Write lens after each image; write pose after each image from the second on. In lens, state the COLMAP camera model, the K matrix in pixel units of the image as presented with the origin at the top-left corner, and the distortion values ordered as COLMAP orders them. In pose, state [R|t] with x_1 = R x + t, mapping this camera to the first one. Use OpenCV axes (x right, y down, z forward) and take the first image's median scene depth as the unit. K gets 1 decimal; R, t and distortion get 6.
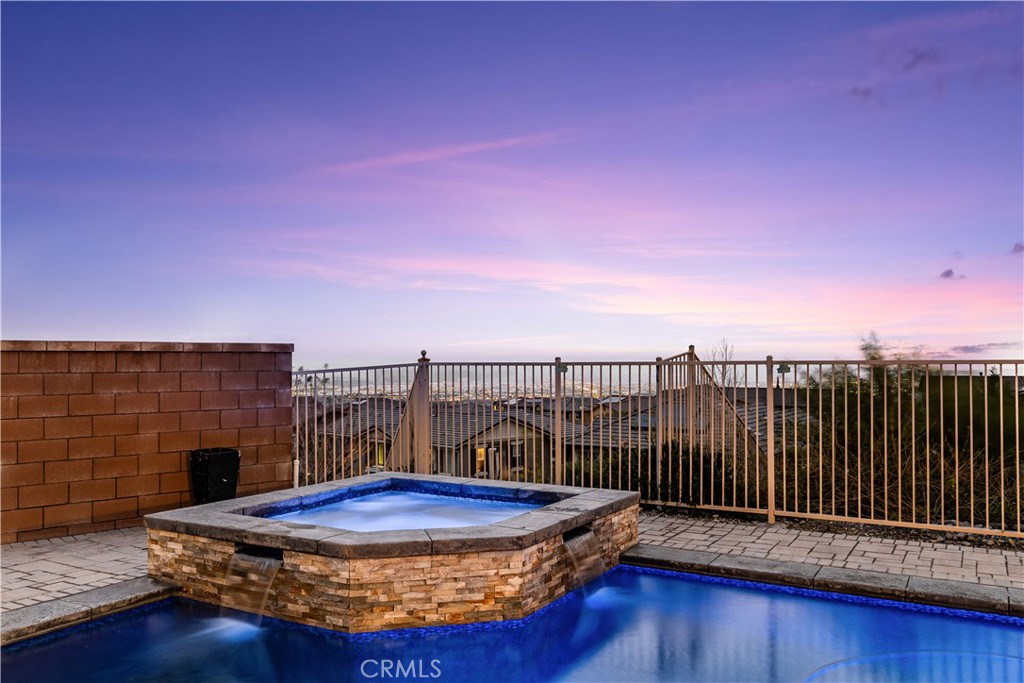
lens RADIAL K [[825.9, 0, 506.9], [0, 825.9, 344.5], [0, 0, 1]] dist [-0.001578, -0.004781]
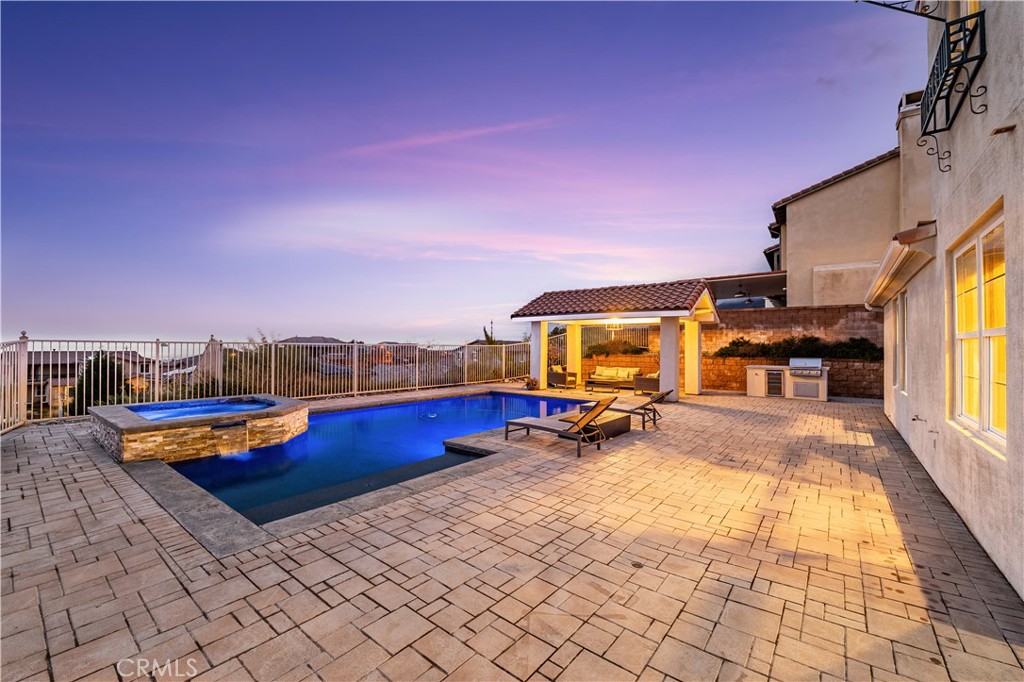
lens RADIAL K [[422.7, 0, 504.0], [0, 422.7, 342.4], [0, 0, 1]] dist [-0.000350, 0.000044]
pose [[0.144111, 0.012983, 0.989476, -1.089526], [-0.031209, 0.999476, -0.008568, 0.010024], [-0.989069, -0.029646, 0.144441, 0.081019]]
